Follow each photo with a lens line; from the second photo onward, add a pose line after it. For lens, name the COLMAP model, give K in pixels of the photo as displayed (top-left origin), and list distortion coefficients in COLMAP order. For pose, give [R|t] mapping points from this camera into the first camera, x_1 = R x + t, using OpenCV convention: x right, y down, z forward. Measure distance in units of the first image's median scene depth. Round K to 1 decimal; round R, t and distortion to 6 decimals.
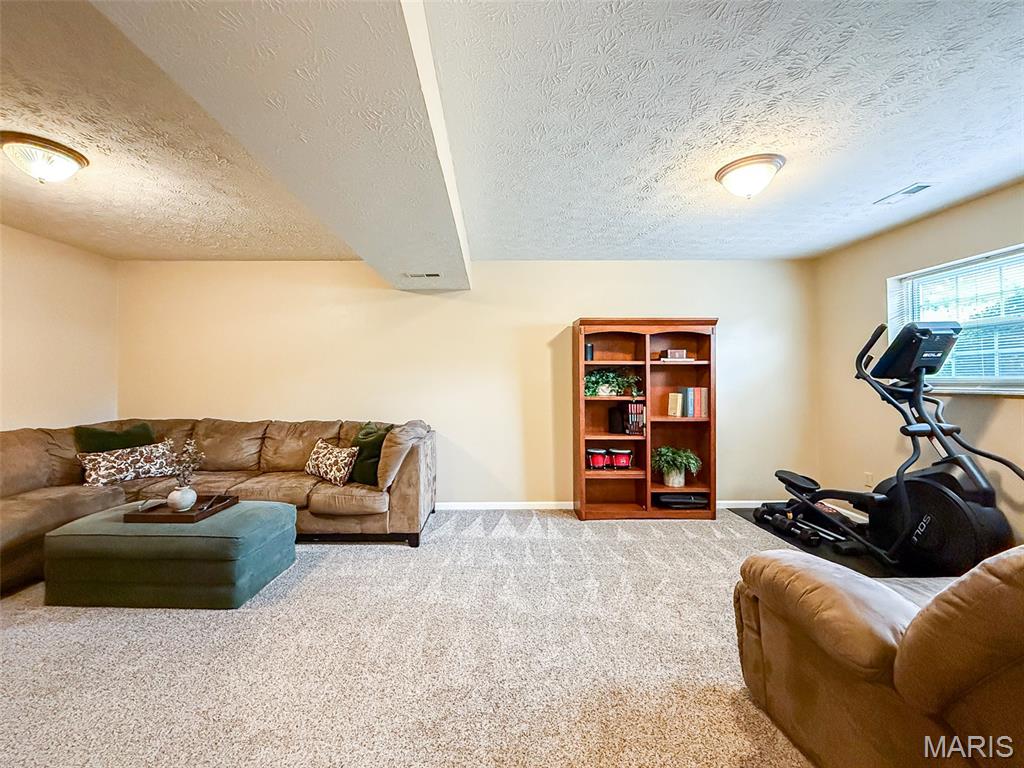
lens RADIAL K [[421.4, 0, 503.2], [0, 421.4, 382.3], [0, 0, 1]] dist [-0.001705, -0.000178]
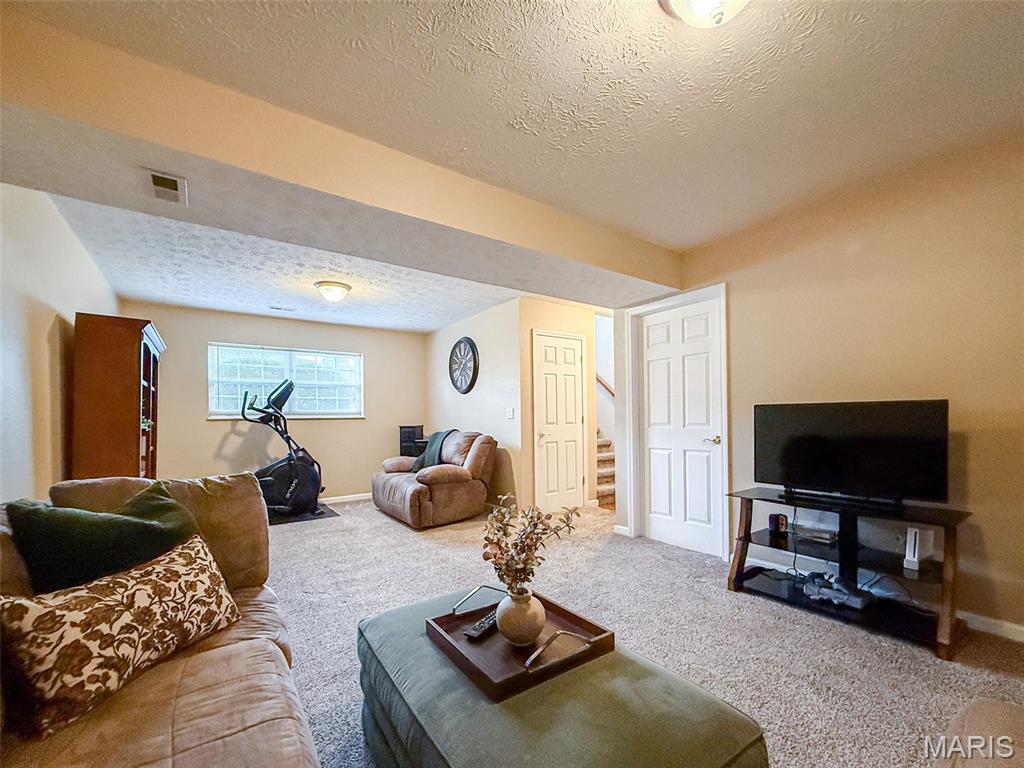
lens RADIAL K [[428.4, 0, 510.9], [0, 428.4, 417.0], [0, 0, 1]] dist [-0.000552, -0.000047]
pose [[-0.574951, 0.012979, 0.818085, -0.809698], [0.016243, 0.999858, -0.004447, 0.035335], [-0.818026, 0.010731, -0.575081, 0.895407]]
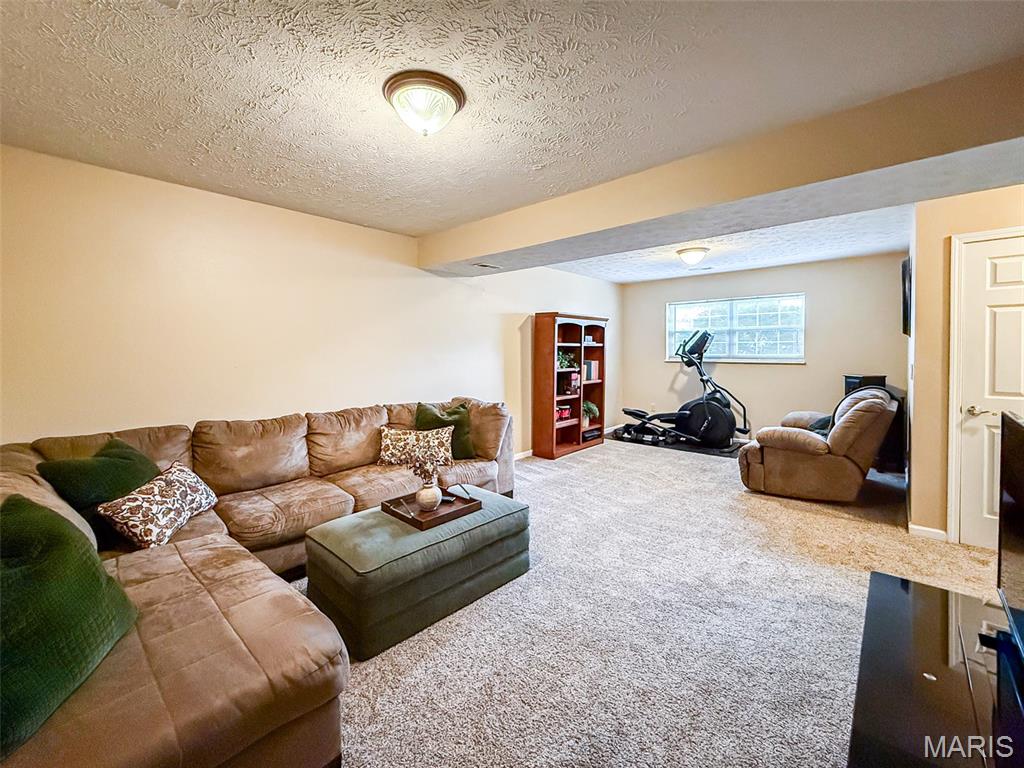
lens RADIAL K [[427.7, 0, 511.5], [0, 427.7, 361.7], [0, 0, 1]] dist [0.001000, -0.000022]
pose [[0.674686, -0.022838, 0.737752, -0.925124], [0.005031, 0.999640, 0.026344, -0.028074], [-0.738088, -0.014062, 0.674558, 0.168678]]
